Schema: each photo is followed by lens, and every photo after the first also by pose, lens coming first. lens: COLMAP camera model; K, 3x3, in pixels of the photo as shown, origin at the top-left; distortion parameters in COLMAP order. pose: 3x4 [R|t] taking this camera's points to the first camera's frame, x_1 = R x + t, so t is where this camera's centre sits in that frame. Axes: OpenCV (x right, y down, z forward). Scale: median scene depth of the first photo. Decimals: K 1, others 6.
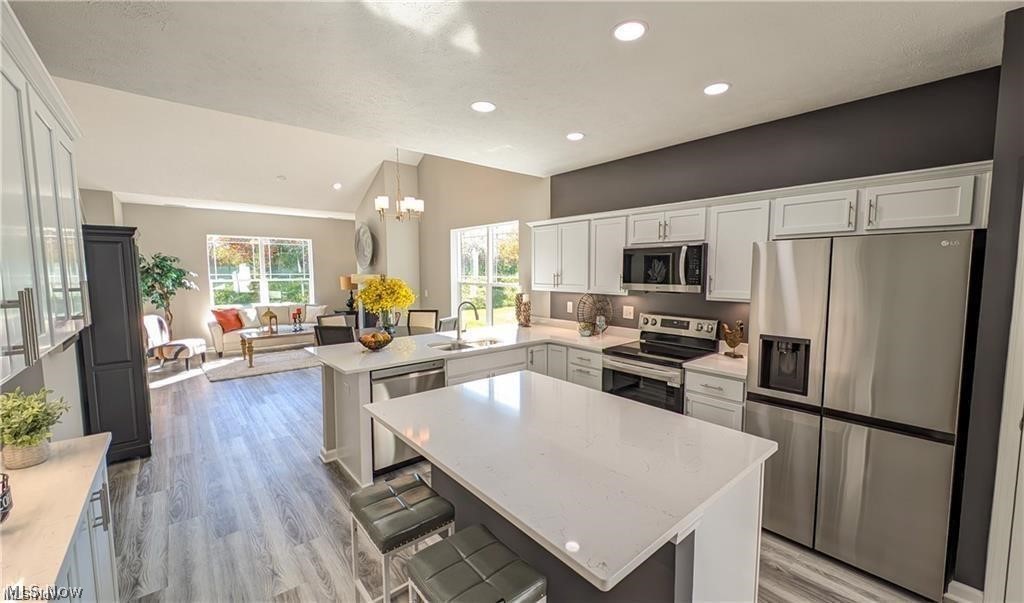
lens RADIAL K [[401.6, 0, 556.5], [0, 401.6, 297.1], [0, 0, 1]] dist [0.001696, -0.001861]
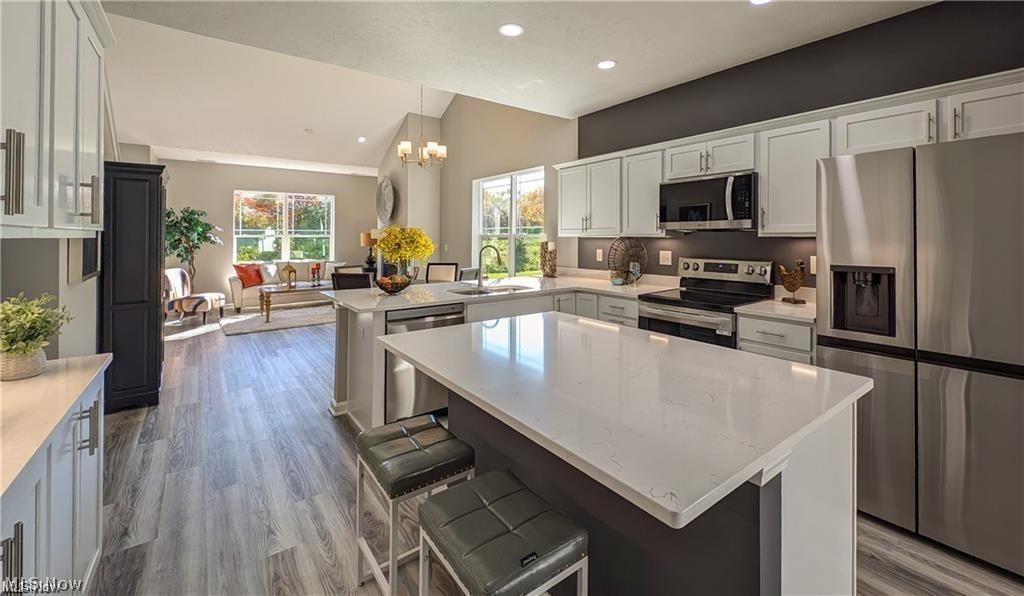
lens RADIAL K [[420.8, 0, 548.9], [0, 420.8, 226.9], [0, 0, 1]] dist [0.003496, -0.003387]
pose [[0.997250, -0.002575, -0.074071, -0.014624], [-0.004259, 0.995753, -0.091963, 0.064362], [0.073994, 0.092026, 0.993004, 0.040226]]
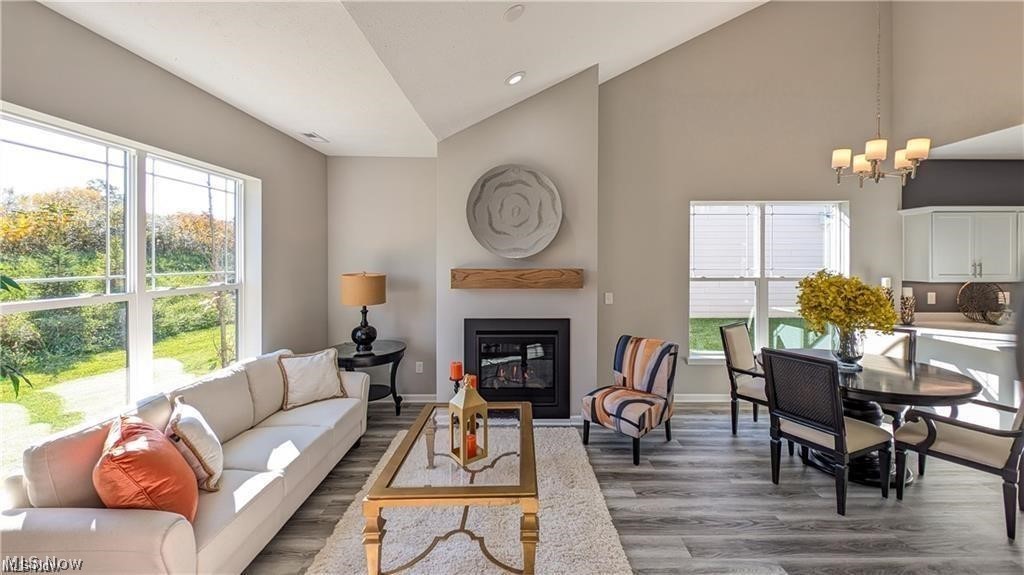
lens RADIAL K [[377.9, 0, 512.6], [0, 377.9, 260.1], [0, 0, 1]] dist [-0.002785, 0.000023]
pose [[0.684028, 0.001882, 0.729453, -1.716046], [0.049941, 0.997529, -0.049405, -0.093928], [-0.727744, 0.070224, 0.682244, 1.435985]]
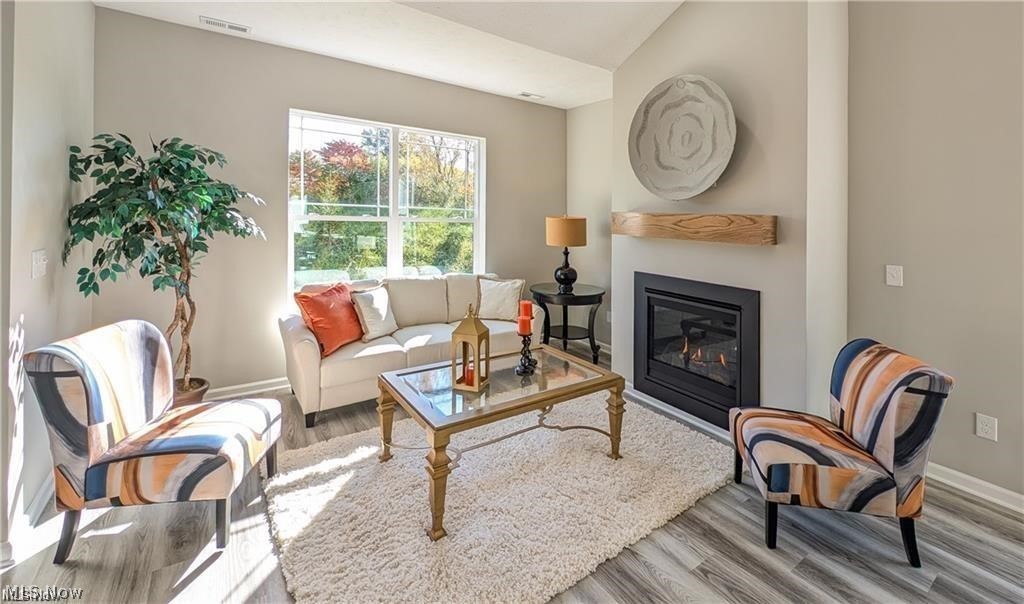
lens RADIAL K [[401.6, 0, 550.0], [0, 401.6, 228.7], [0, 0, 1]] dist [0.001696, -0.001861]
pose [[0.996297, 0.037915, -0.077165, -1.191854], [-0.040849, 0.998487, -0.036803, -0.049964], [0.075653, 0.039819, 0.996339, 1.285492]]
